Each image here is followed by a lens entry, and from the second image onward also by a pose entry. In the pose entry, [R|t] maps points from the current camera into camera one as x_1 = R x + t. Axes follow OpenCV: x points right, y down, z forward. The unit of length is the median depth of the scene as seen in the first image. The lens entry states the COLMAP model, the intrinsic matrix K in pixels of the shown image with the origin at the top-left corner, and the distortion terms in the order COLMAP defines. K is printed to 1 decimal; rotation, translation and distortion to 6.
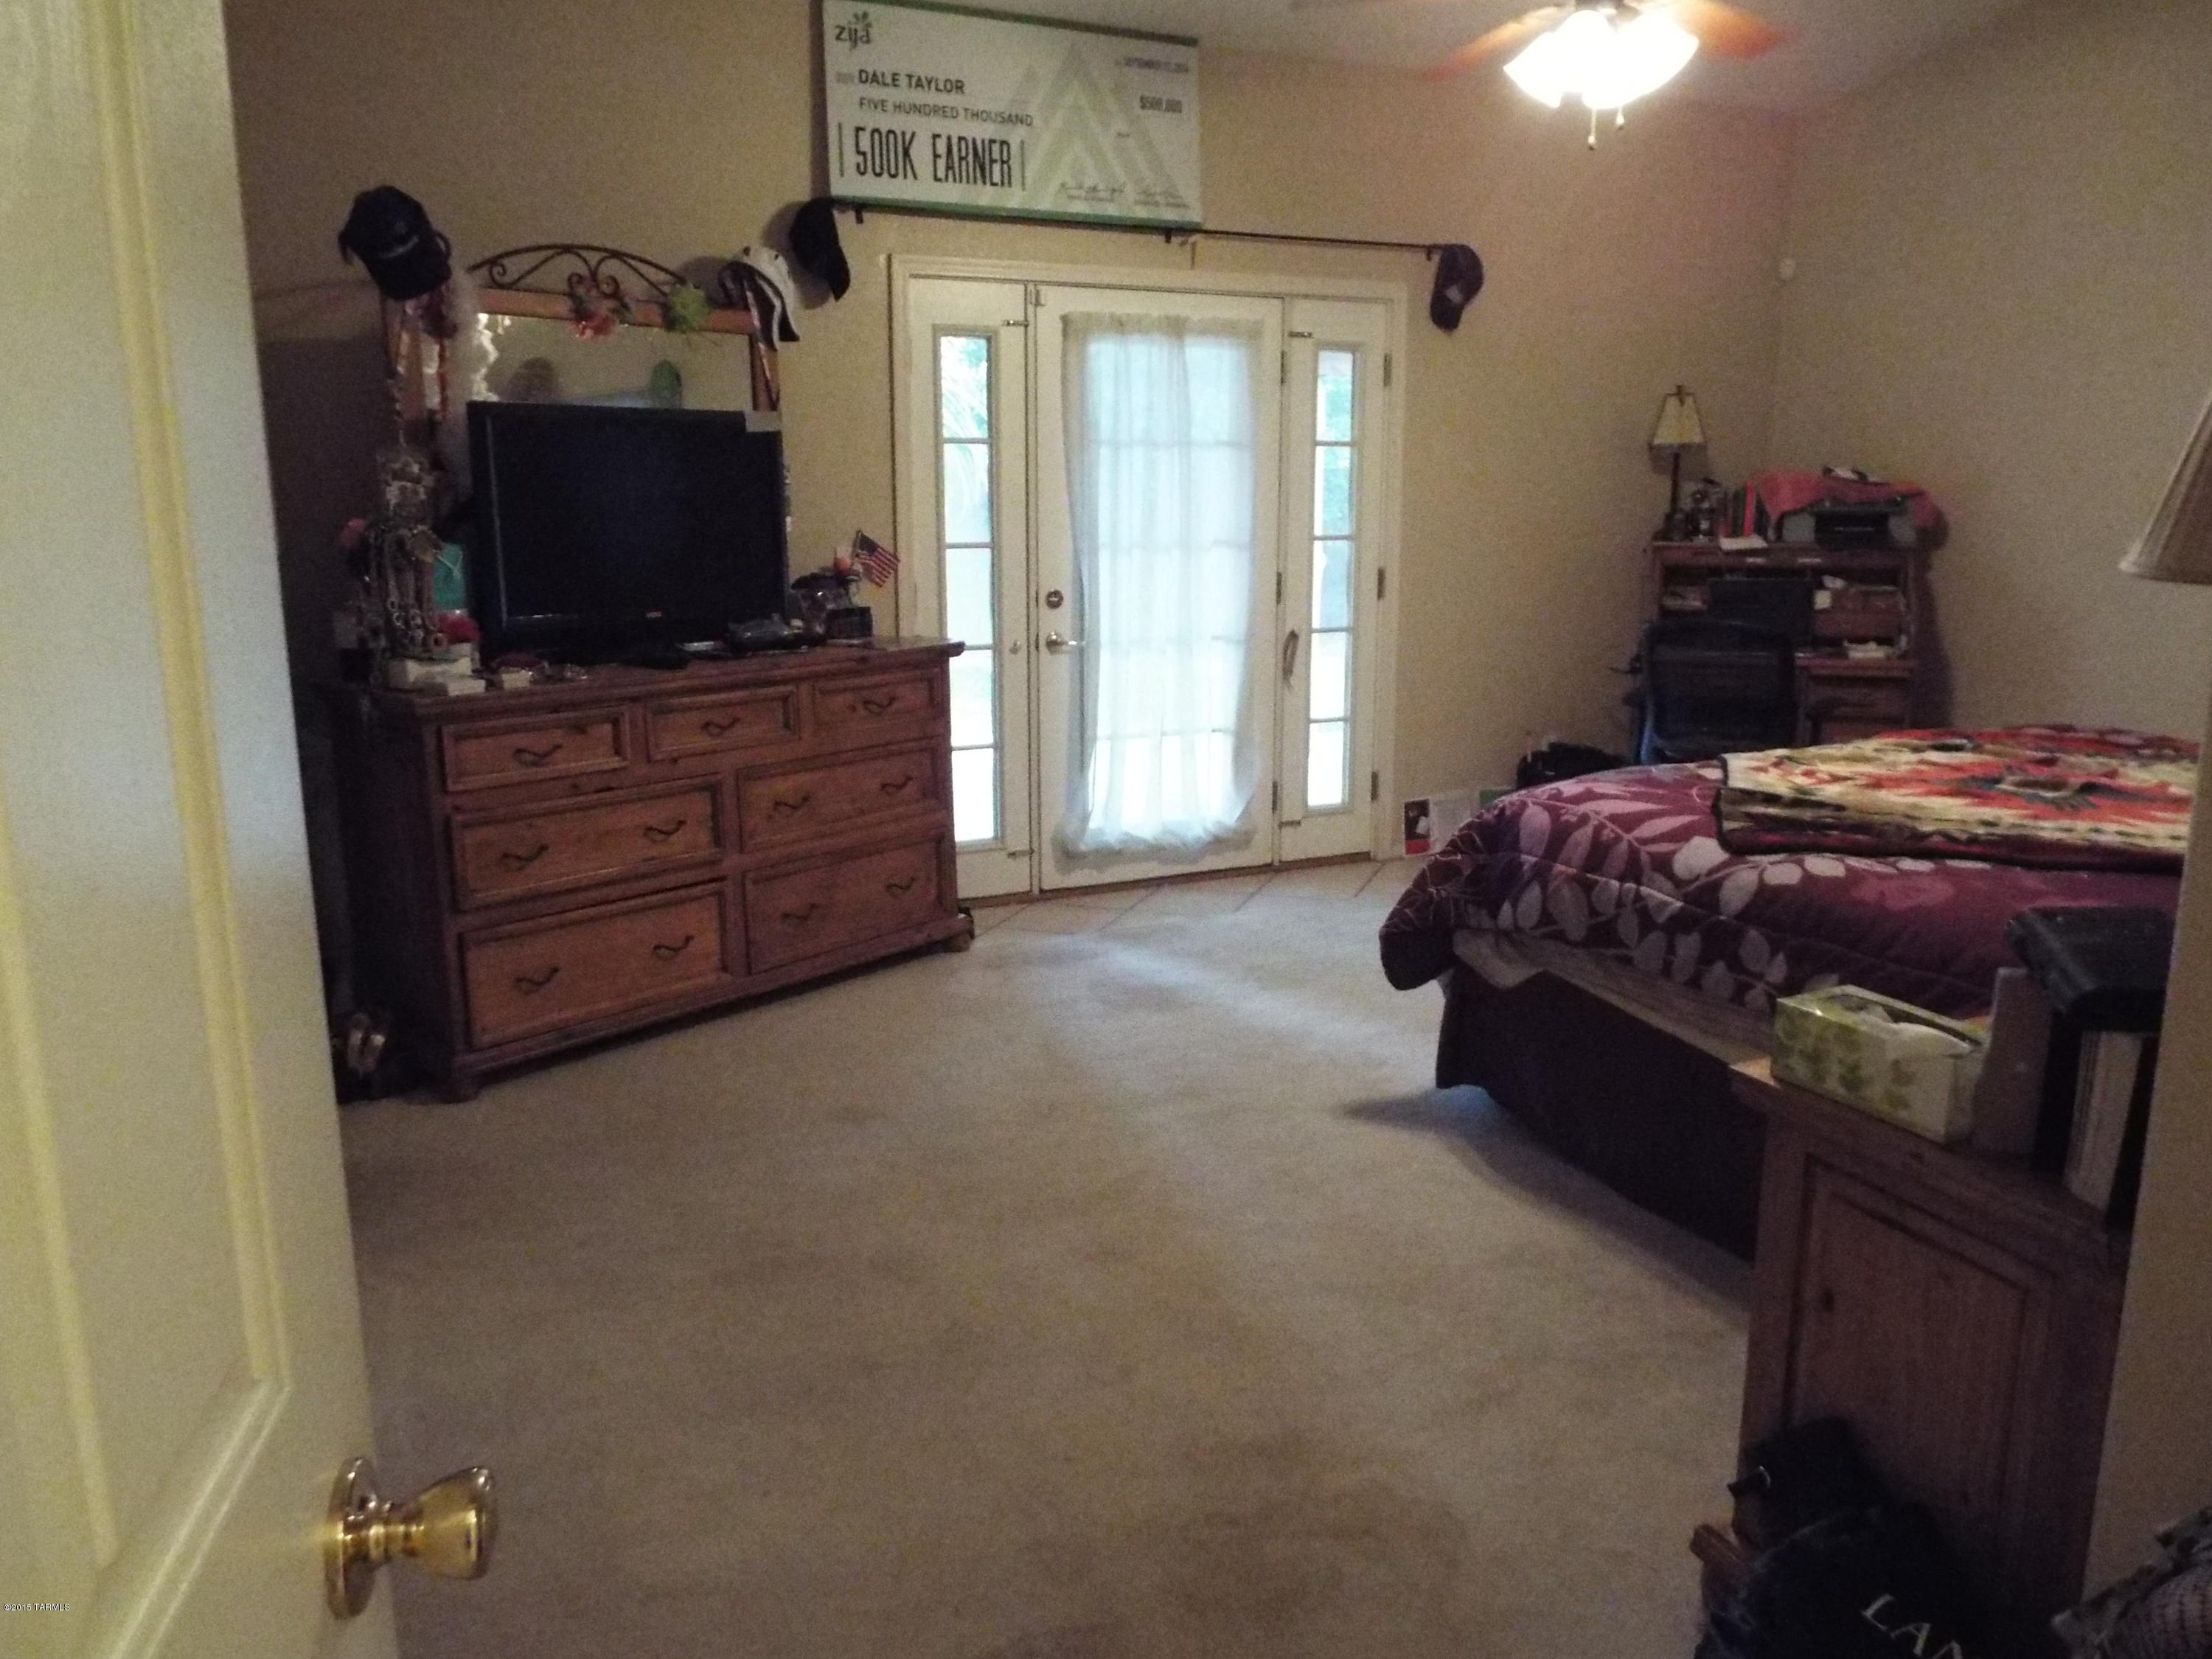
lens RADIAL K [[1613.5, 0, 1111.2], [0, 1613.5, 827.7], [0, 0, 1]] dist [-0.005640, 0.004692]
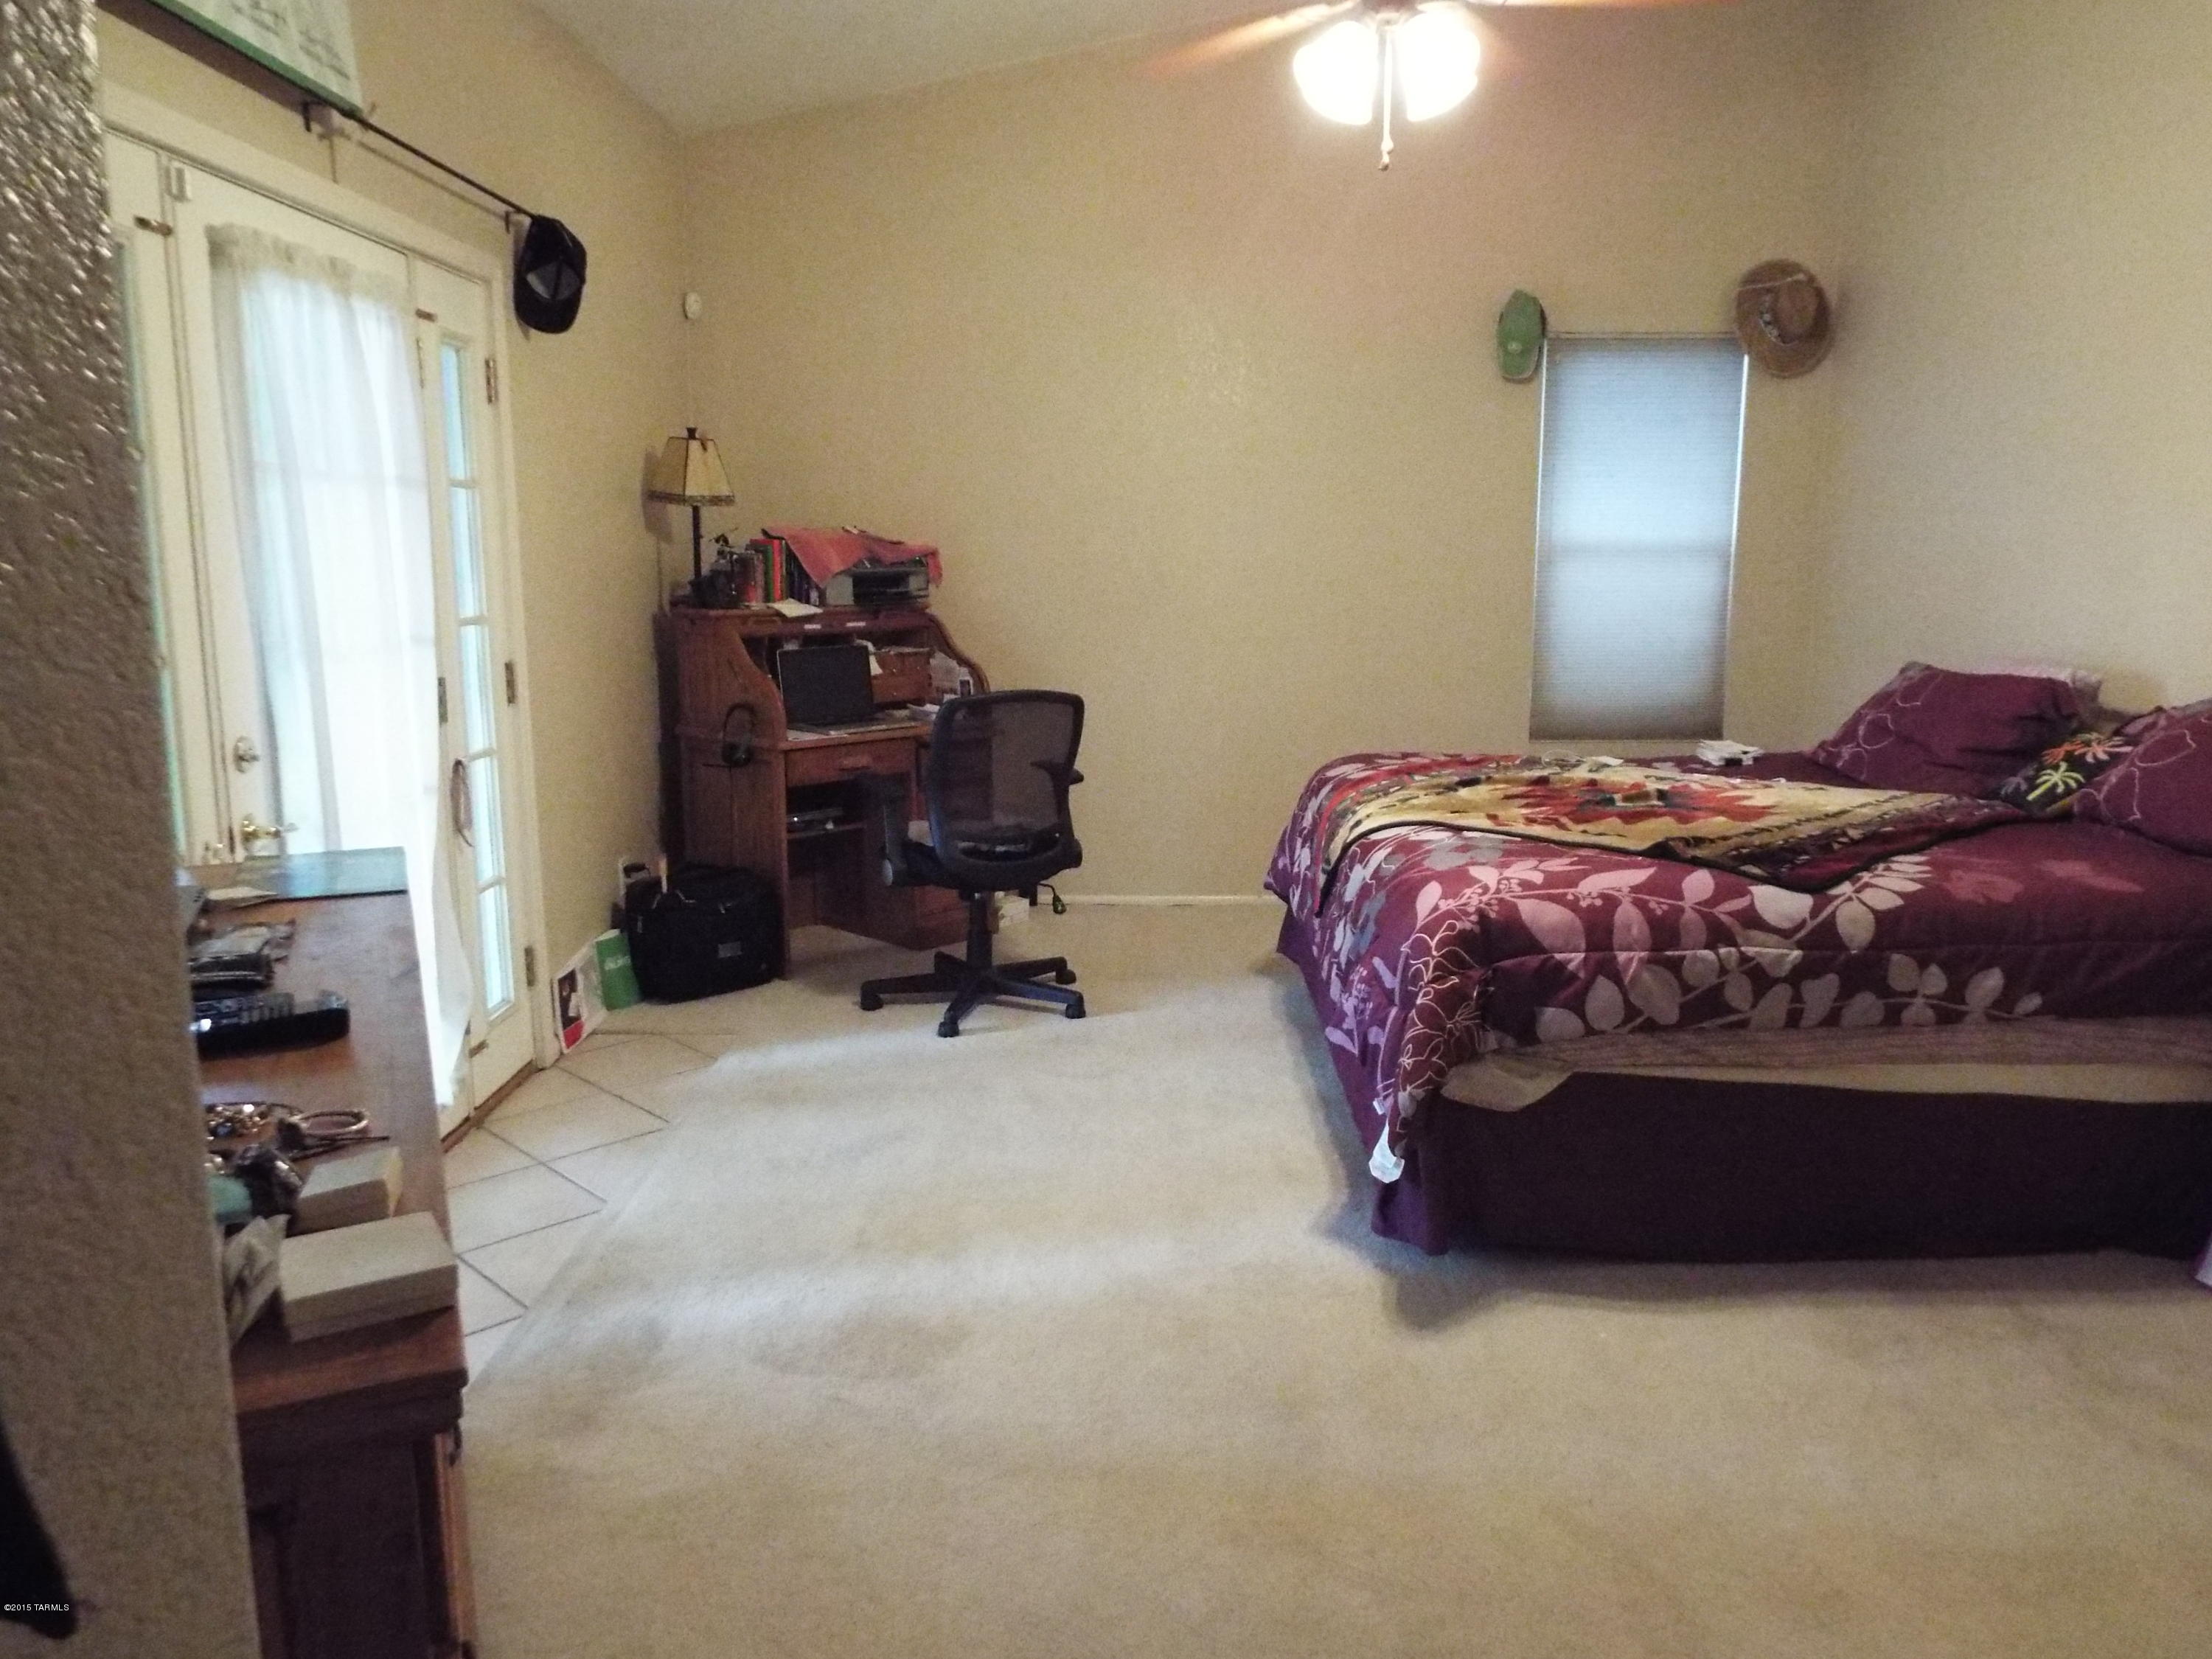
lens RADIAL K [[1613.5, 0, 1107.6], [0, 1613.5, 845.0], [0, 0, 1]] dist [-0.005640, 0.004692]
pose [[0.408335, -0.166672, 0.897487, -0.659682], [0.188807, 0.977350, 0.095600, -0.179981], [-0.893093, 0.130415, 0.430555, 0.847214]]
